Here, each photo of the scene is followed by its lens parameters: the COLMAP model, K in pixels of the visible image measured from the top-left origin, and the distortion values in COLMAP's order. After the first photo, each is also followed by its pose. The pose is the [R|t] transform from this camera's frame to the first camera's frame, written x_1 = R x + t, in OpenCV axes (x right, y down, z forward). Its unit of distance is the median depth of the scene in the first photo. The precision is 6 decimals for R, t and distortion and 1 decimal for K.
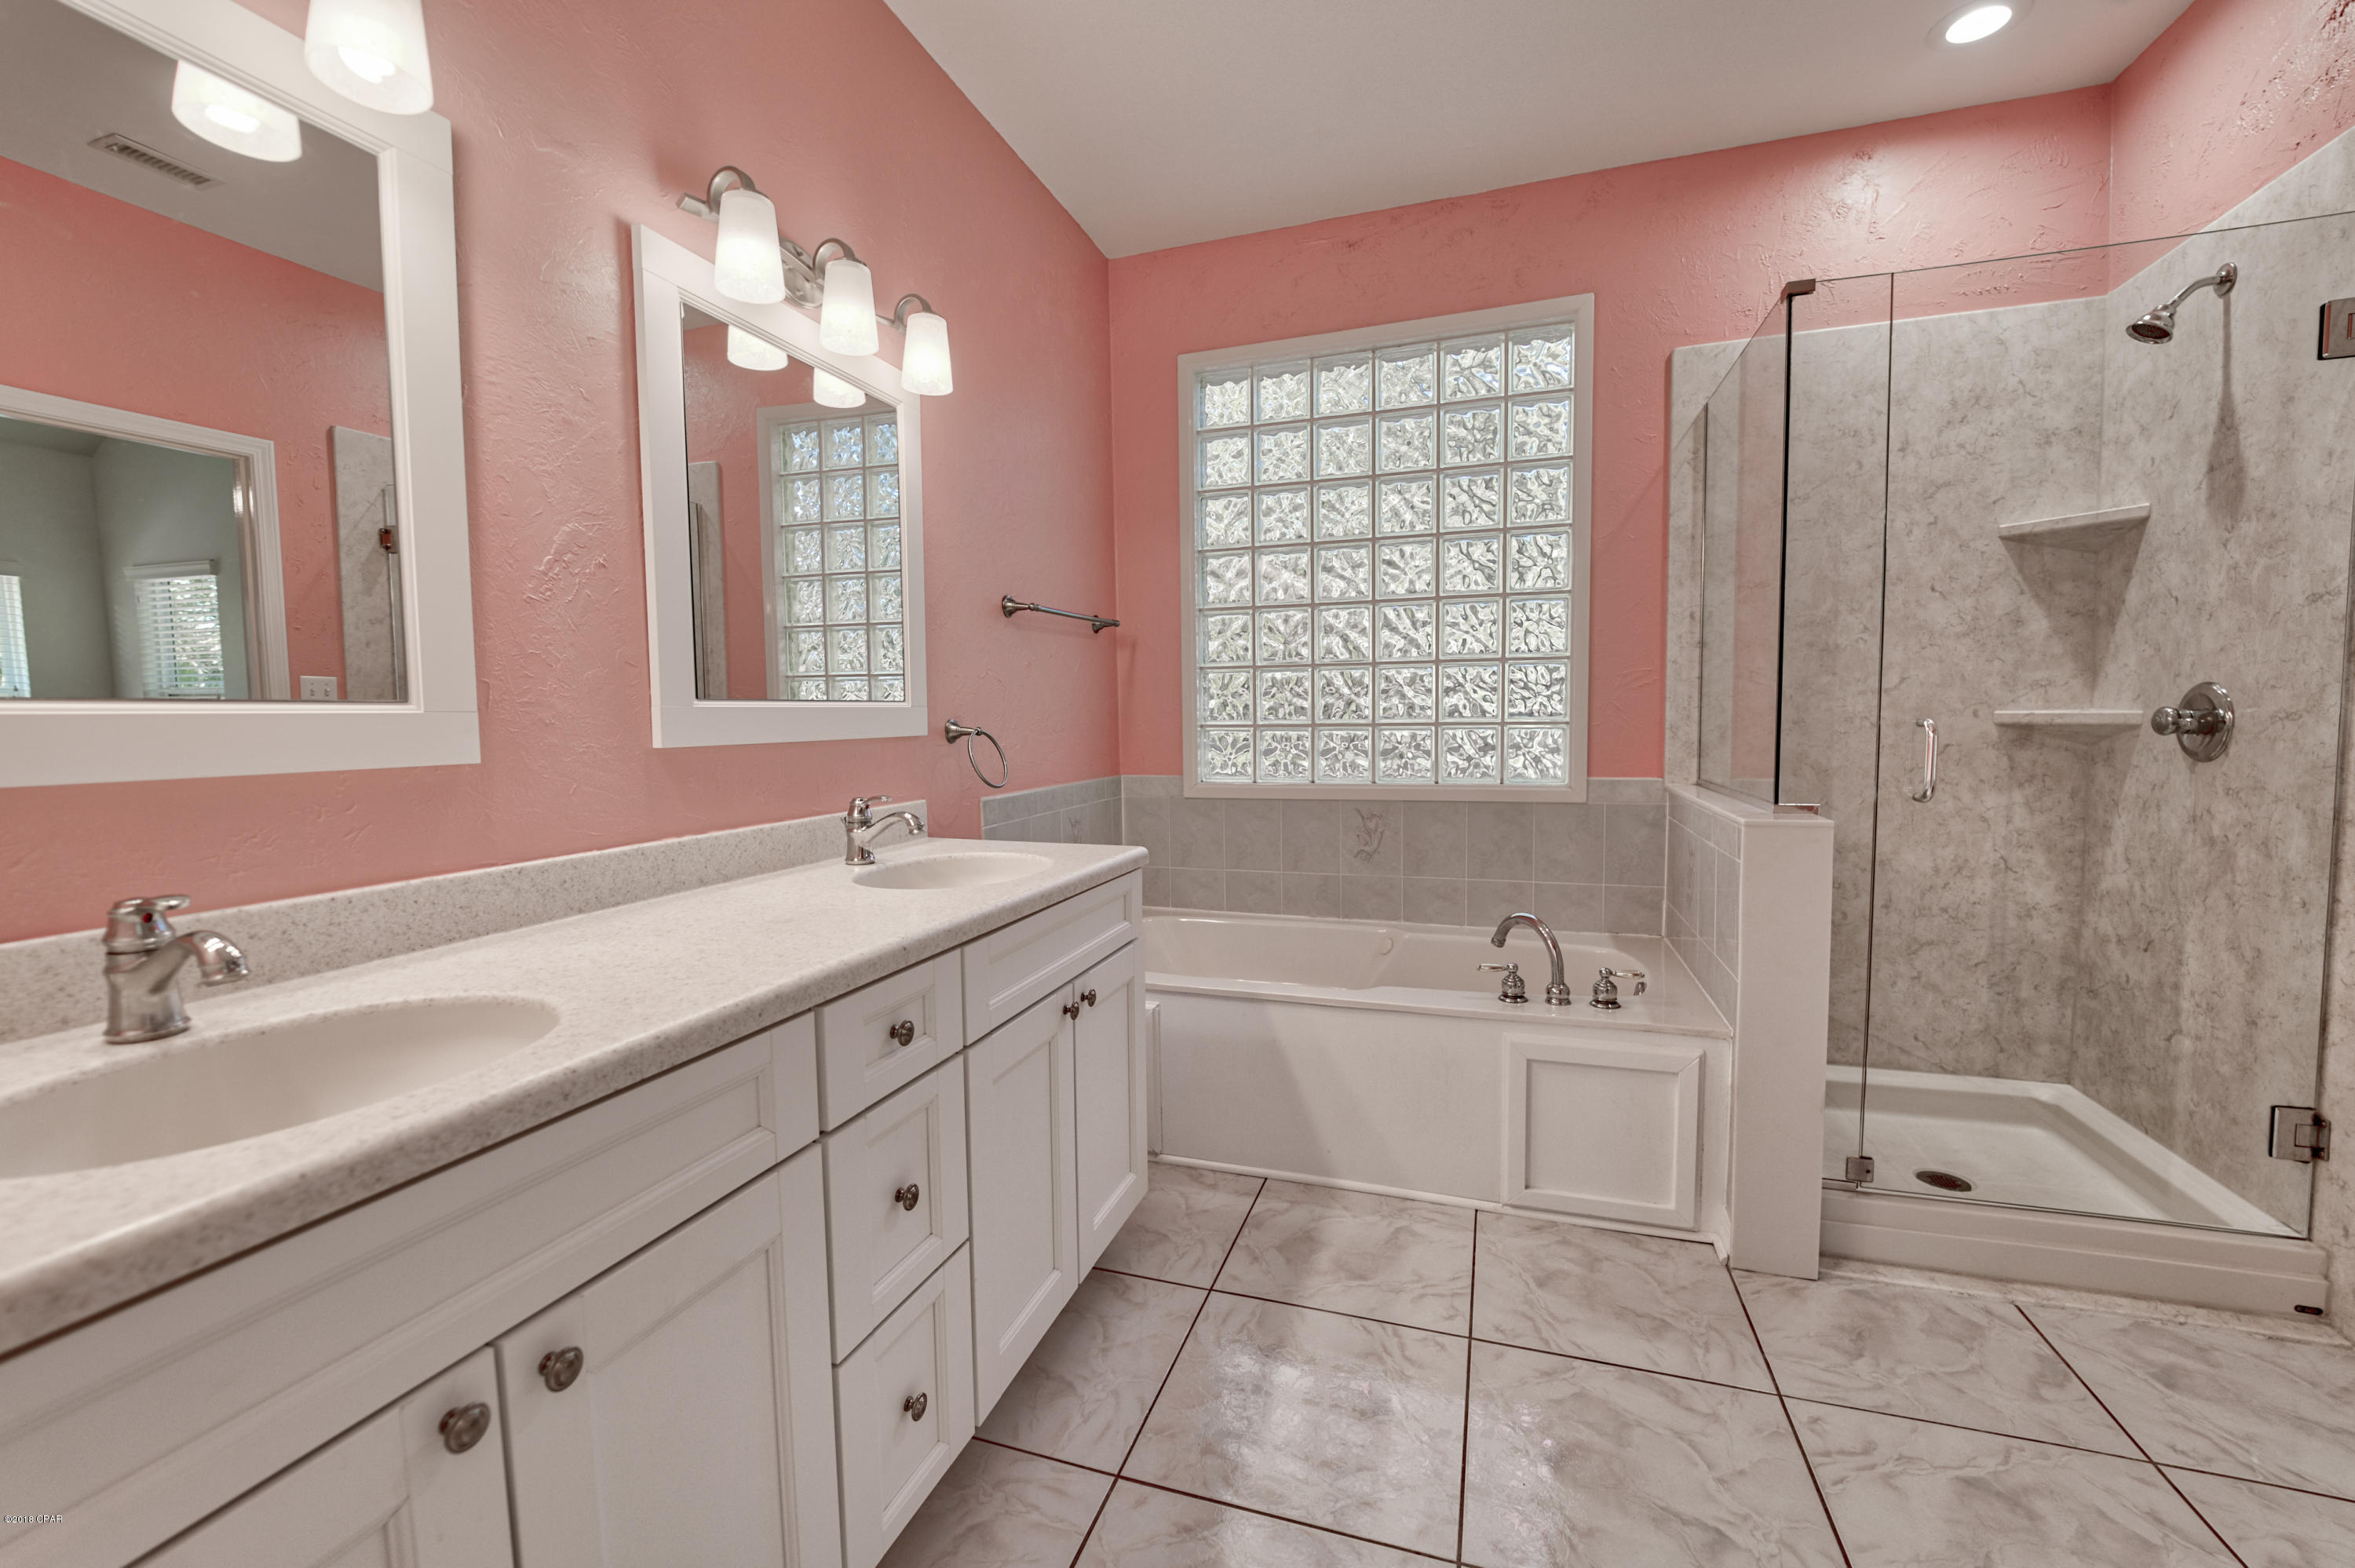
lens RADIAL K [[952.8, 0, 1177.5], [0, 952.8, 784.0], [0, 0, 1]] dist [-0.000200, -0.000183]
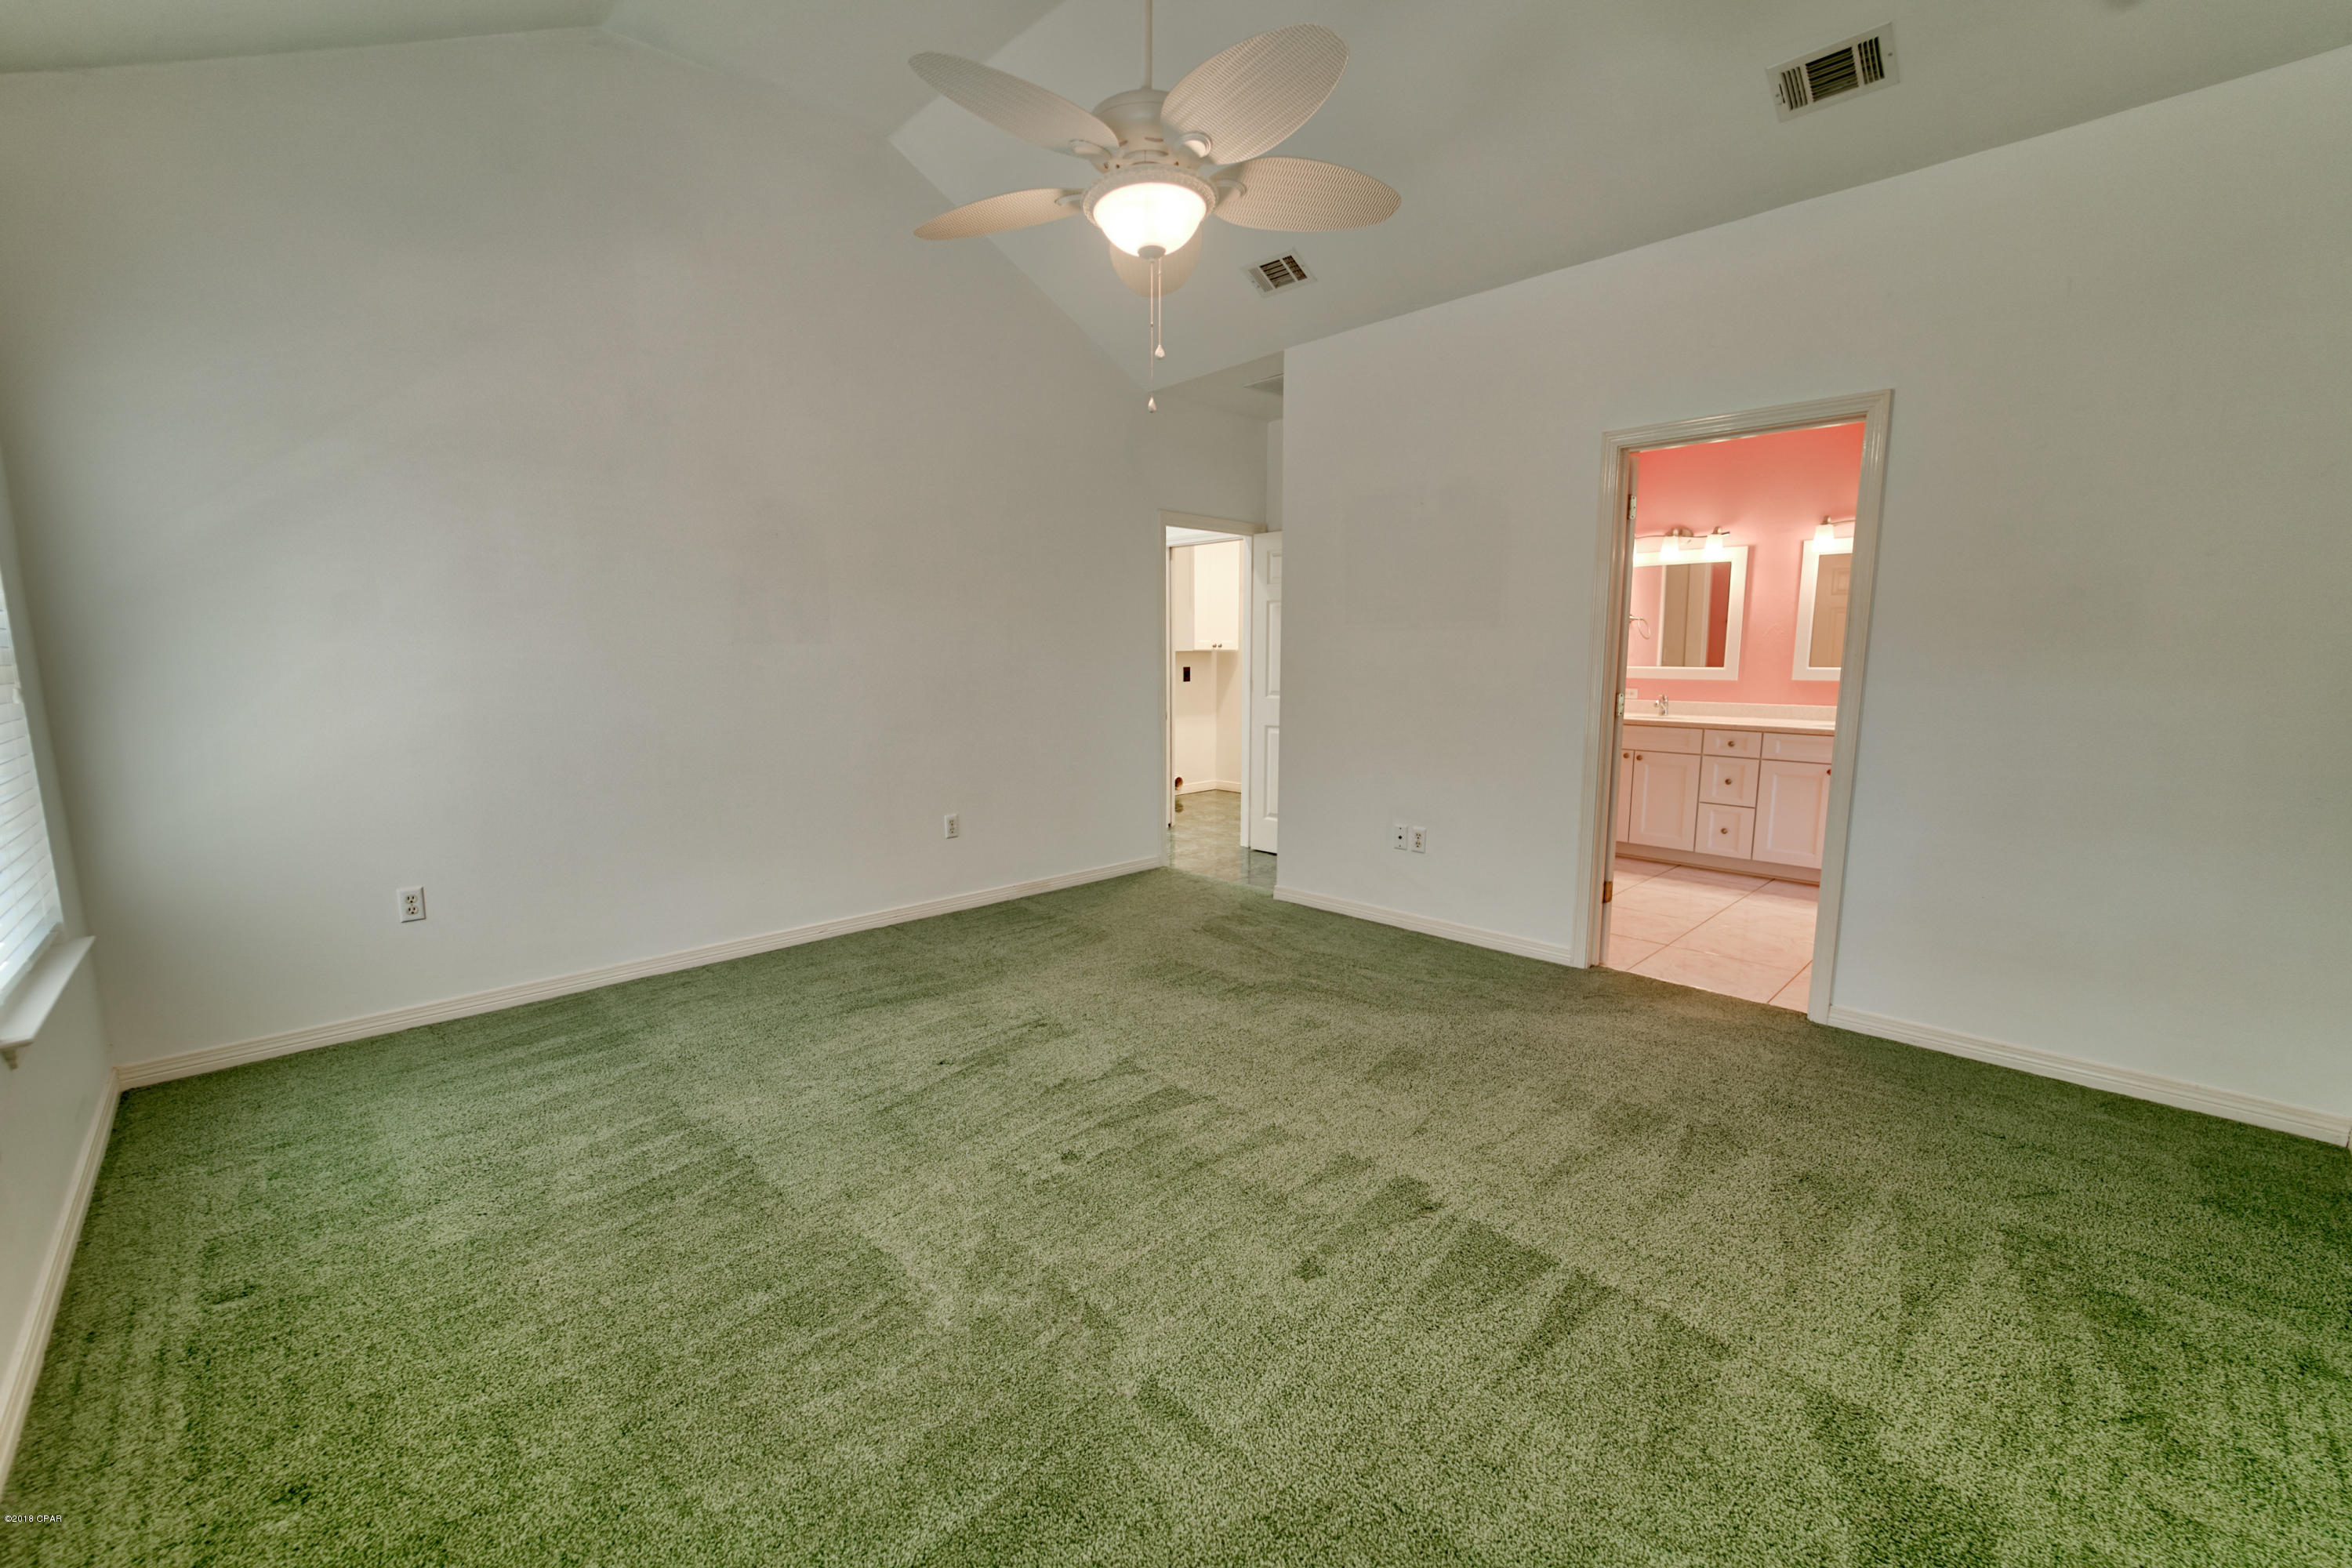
lens RADIAL K [[951.7, 0, 1176.0], [0, 951.7, 784.0], [0, 0, 1]] dist [-0.000200, -0.000183]
pose [[-0.420148, 0.126943, -0.898533, 3.545468], [-0.070968, 0.982538, 0.171995, -0.097950], [0.904676, 0.136030, -0.403802, 0.358501]]
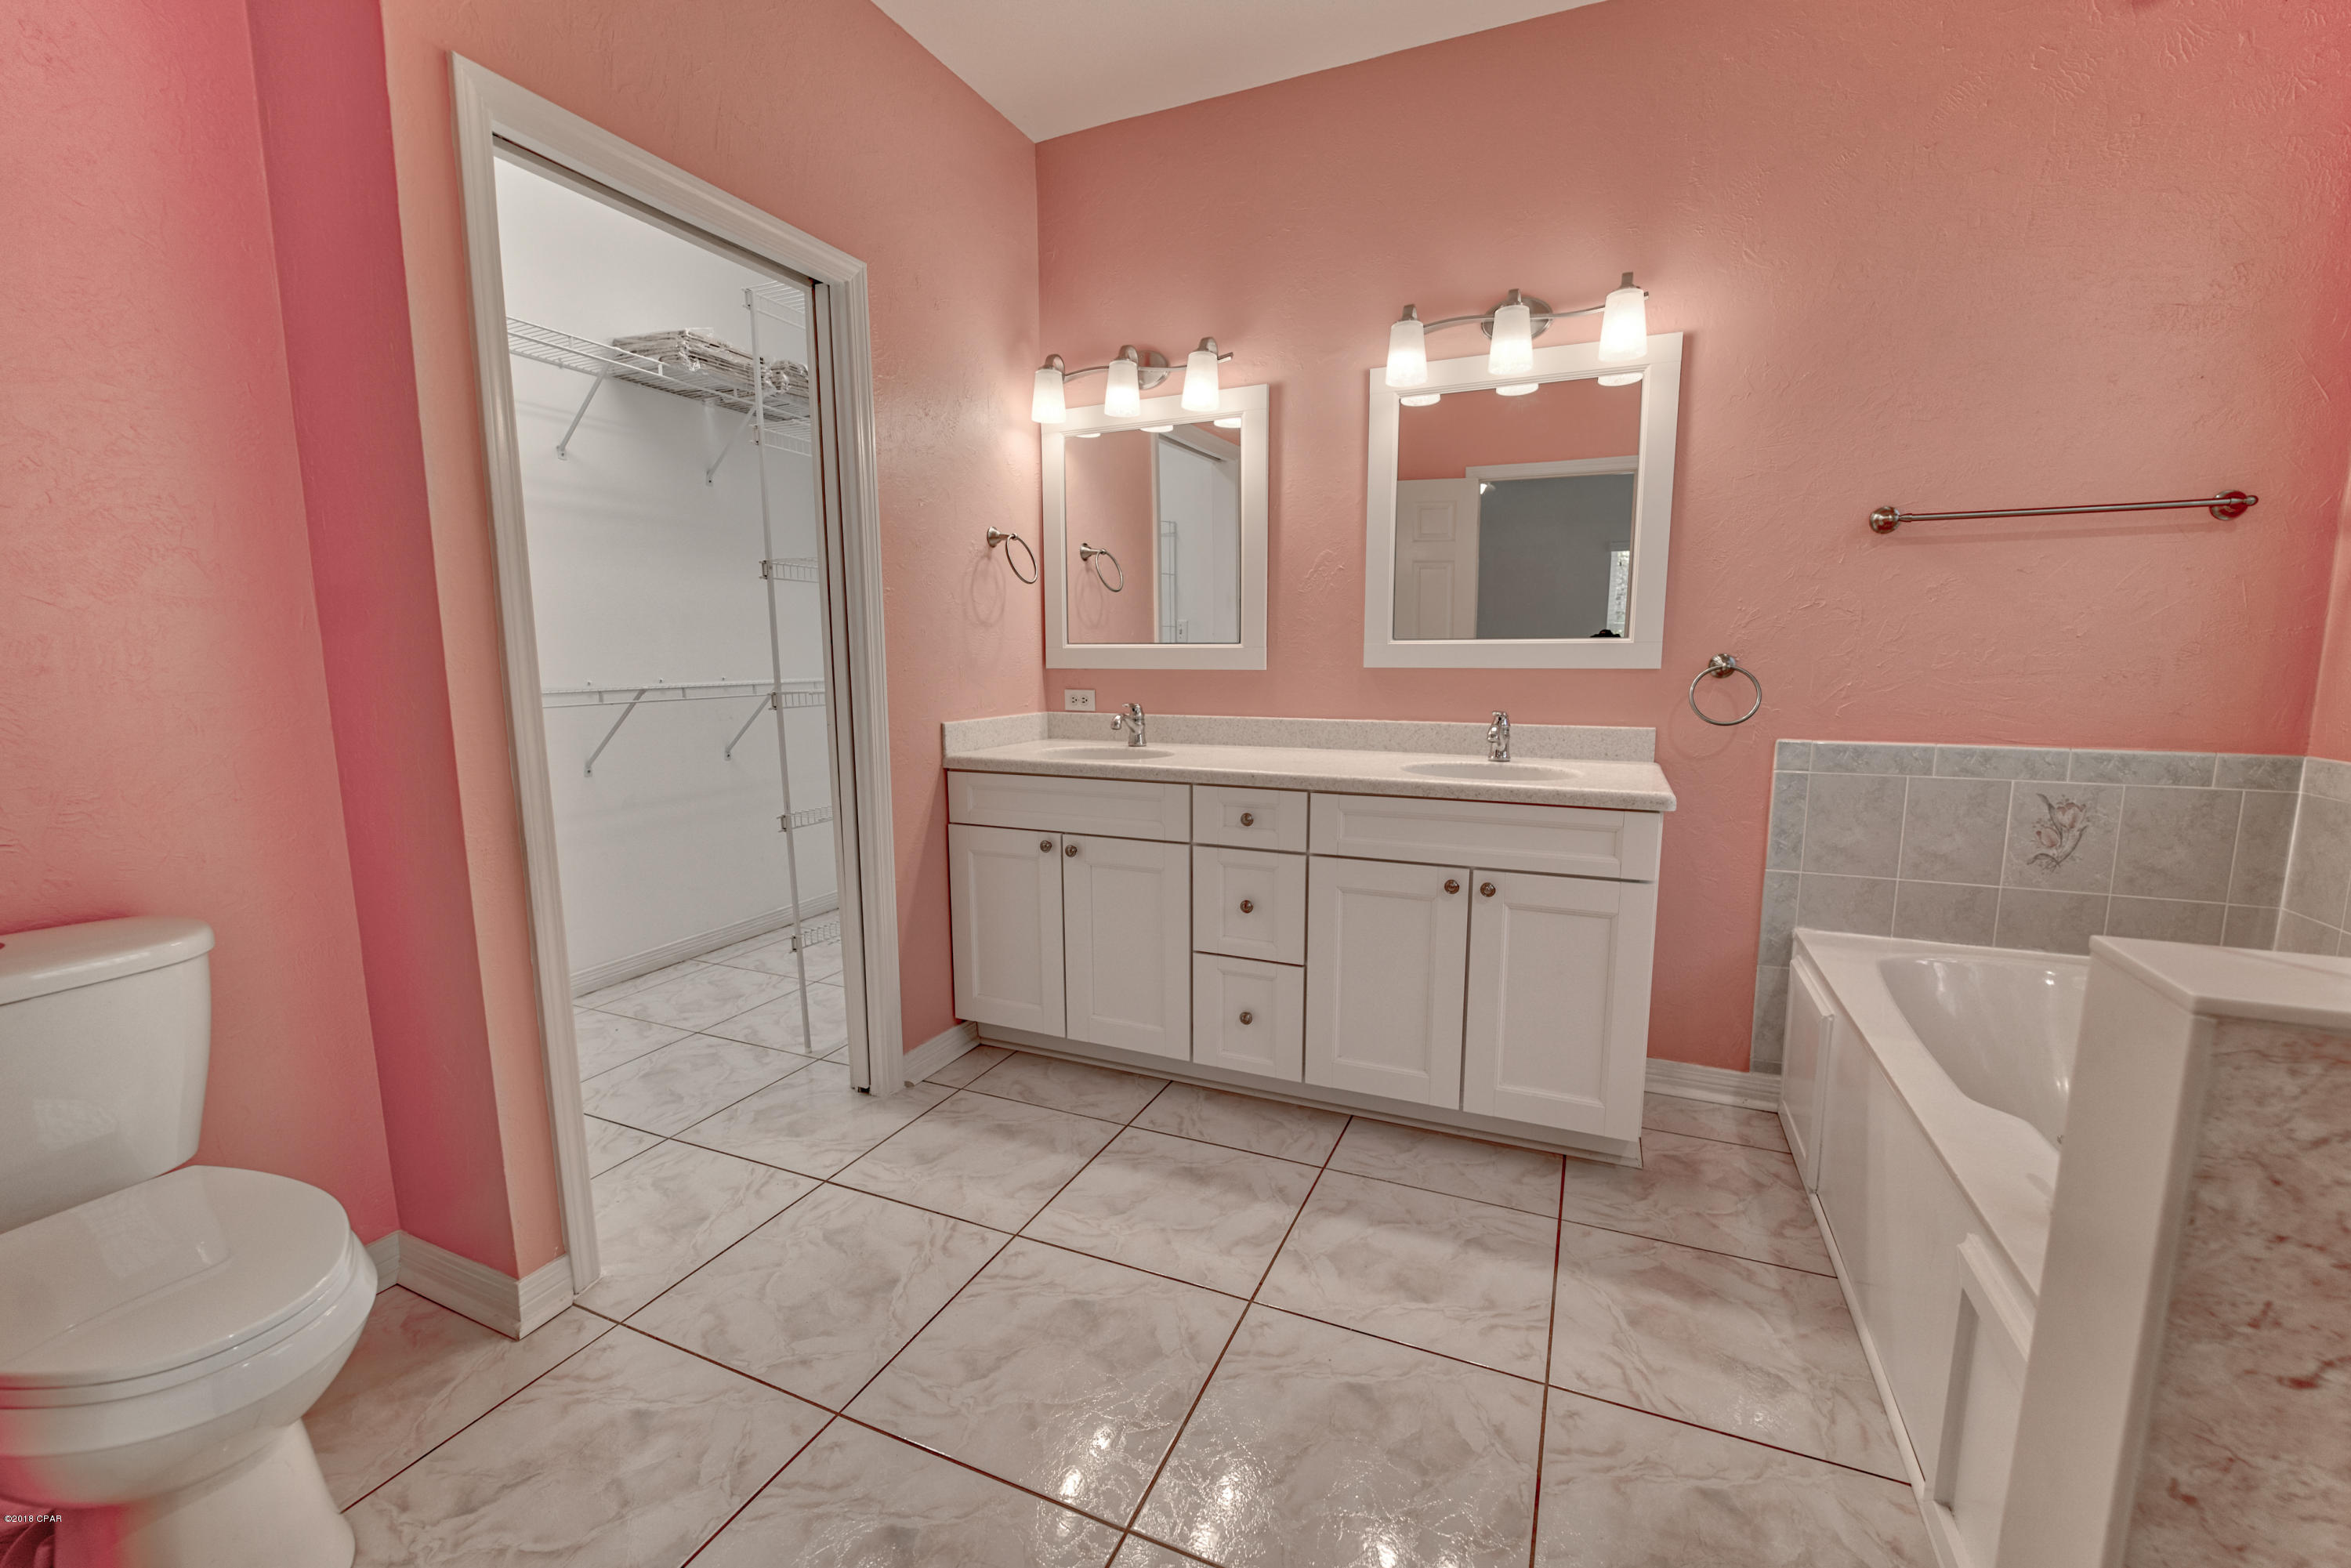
lens RADIAL K [[951.3, 0, 1175.5], [0, 951.3, 784.0], [0, 0, 1]] dist [-0.000200, -0.000183]
pose [[-0.069176, 0.150852, -0.986133, 1.172410], [-0.071832, 0.985182, 0.155746, -0.068935], [0.995015, 0.081610, -0.057315, 0.715906]]
